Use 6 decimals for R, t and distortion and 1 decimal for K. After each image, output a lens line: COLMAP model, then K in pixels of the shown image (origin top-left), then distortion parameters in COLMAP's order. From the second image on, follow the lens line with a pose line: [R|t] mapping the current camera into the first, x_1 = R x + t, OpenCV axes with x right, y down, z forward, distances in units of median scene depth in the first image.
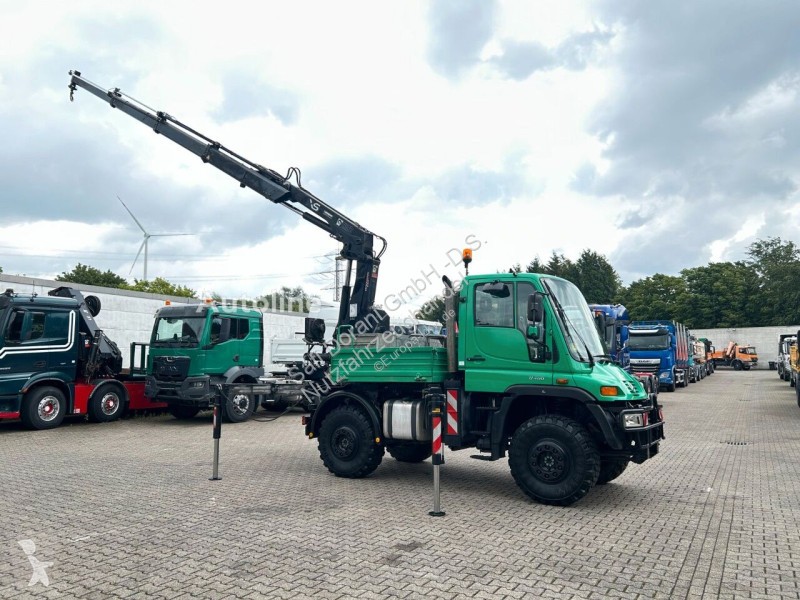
lens RADIAL K [[604.7, 0, 408.7], [0, 604.7, 298.1], [0, 0, 1]] dist [0.063975, -0.067905]
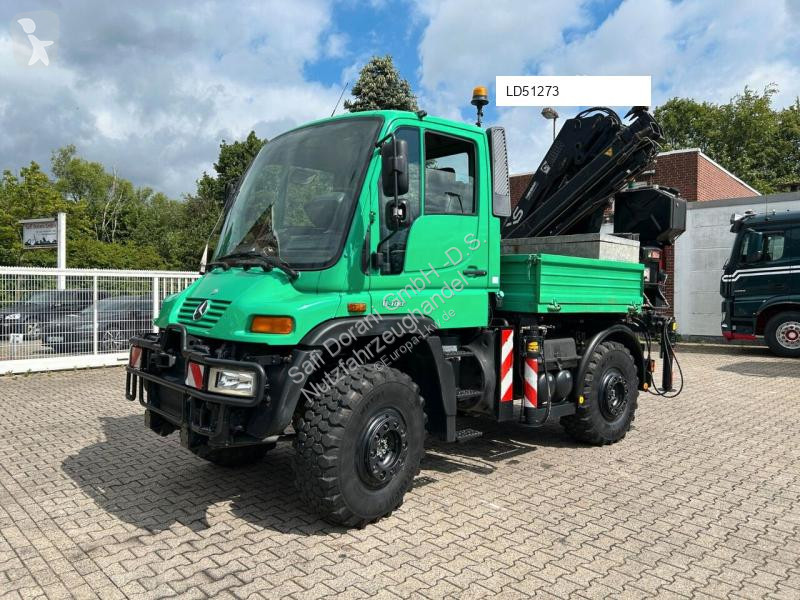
lens RADIAL K [[599.3, 0, 396.1], [0, 599.3, 299.9], [0, 0, 1]] dist [0.055379, -0.059952]
pose [[-0.299631, 0.010257, -0.954000, 0.566199], [0.097790, 0.995006, -0.020015, 0.112511], [0.949030, -0.099289, -0.299138, 0.911891]]
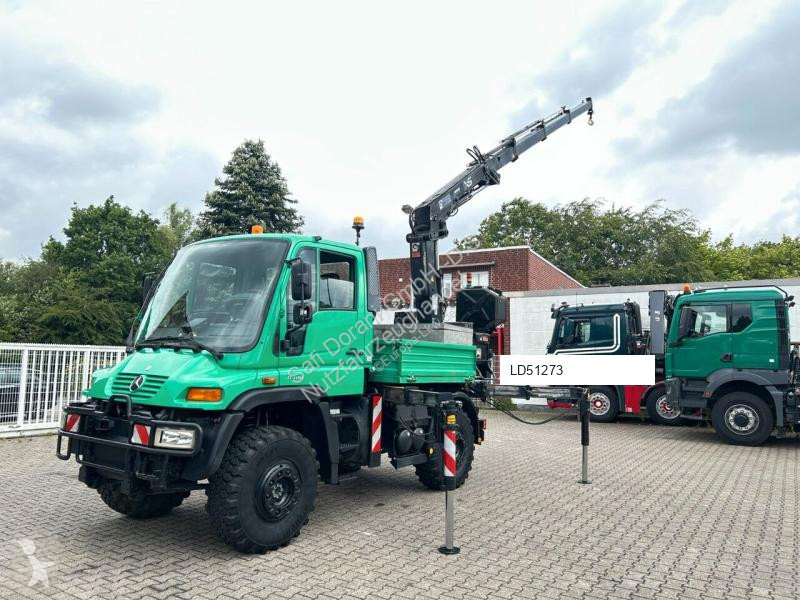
lens RADIAL K [[601.3, 0, 395.2], [0, 601.3, 300.9], [0, 0, 1]] dist [0.062710, -0.071100]
pose [[-0.075008, -0.107693, -0.991351, 0.700776], [0.094379, 0.988922, -0.114571, 0.109283], [0.992707, -0.102157, -0.064013, 0.918952]]
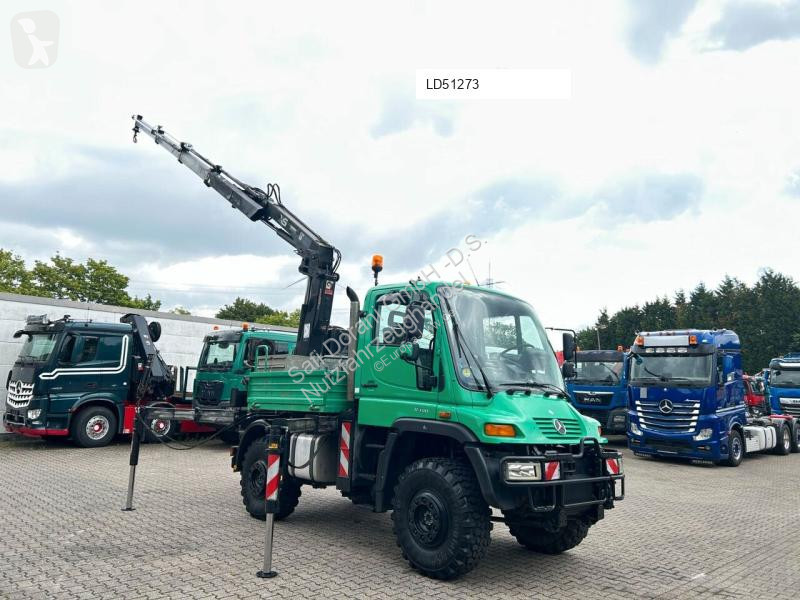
lens RADIAL K [[606.3, 0, 398.1], [0, 606.3, 289.0], [0, 0, 1]] dist [0.059172, -0.069071]
pose [[0.961743, -0.021502, -0.273107, 0.263837], [0.003473, 0.997792, -0.066326, 0.016418], [0.273930, 0.062840, 0.959694, 0.139814]]
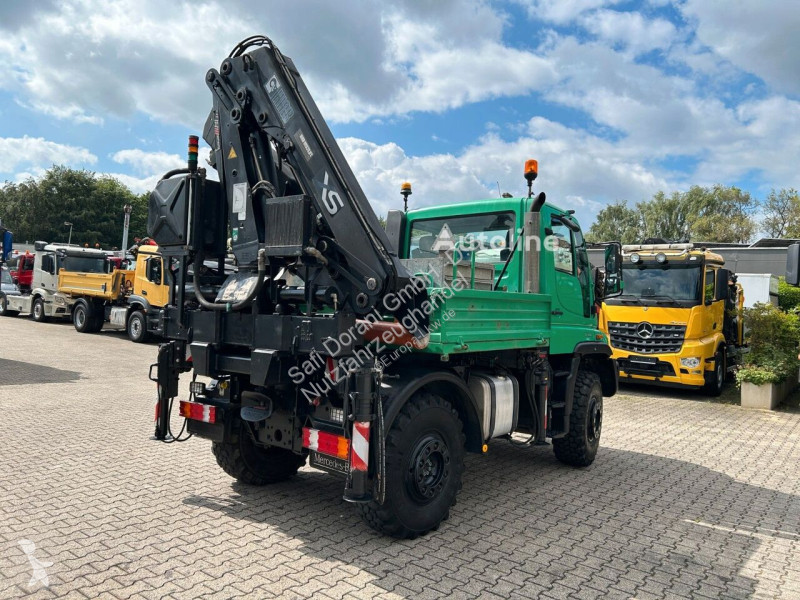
lens RADIAL K [[609.1, 0, 401.5], [0, 609.1, 289.5], [0, 0, 1]] dist [0.067180, -0.067941]
pose [[0.129020, 0.027518, 0.991260, -0.479836], [-0.157204, 0.987542, -0.006954, 0.076946], [-0.979102, -0.154933, 0.131739, 0.759065]]
